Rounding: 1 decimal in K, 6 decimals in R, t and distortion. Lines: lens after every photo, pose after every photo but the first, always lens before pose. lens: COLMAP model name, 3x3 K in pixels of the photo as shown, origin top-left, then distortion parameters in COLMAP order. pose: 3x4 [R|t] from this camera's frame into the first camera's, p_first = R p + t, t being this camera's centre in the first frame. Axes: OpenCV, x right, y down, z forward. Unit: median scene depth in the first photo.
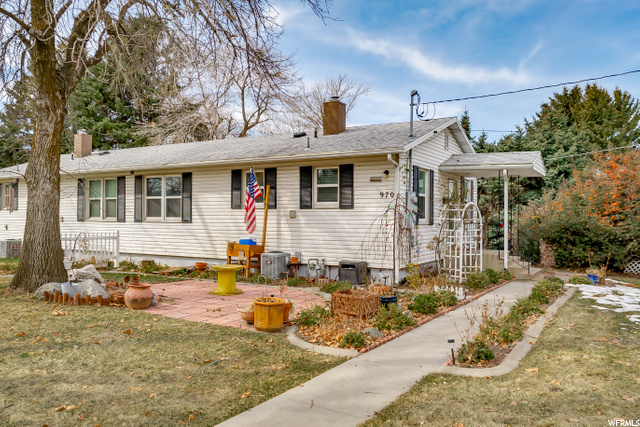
lens RADIAL K [[500.1, 0, 320.6], [0, 500.1, 215.2], [0, 0, 1]] dist [0.001727, 0.000415]
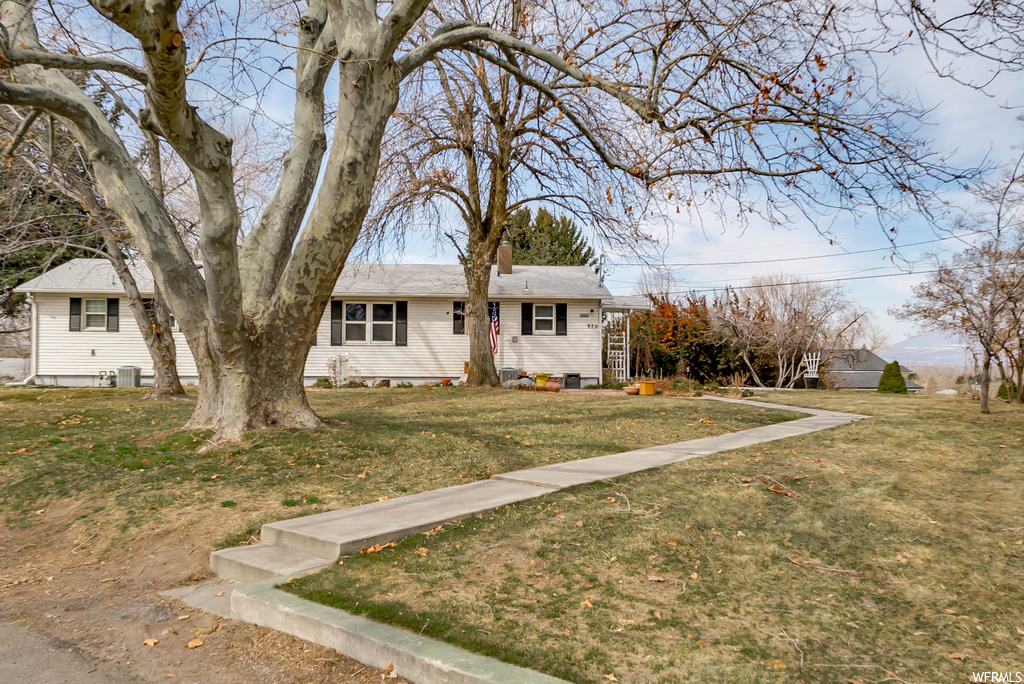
lens RADIAL K [[800.1, 0, 510.8], [0, 800.1, 342.4], [0, 0, 1]] dist [0.001727, 0.000415]
pose [[0.817108, 0.007132, 0.576441, -1.262314], [-0.004248, 0.999971, -0.006350, 0.019494], [-0.576469, 0.002739, 0.817114, -0.696547]]
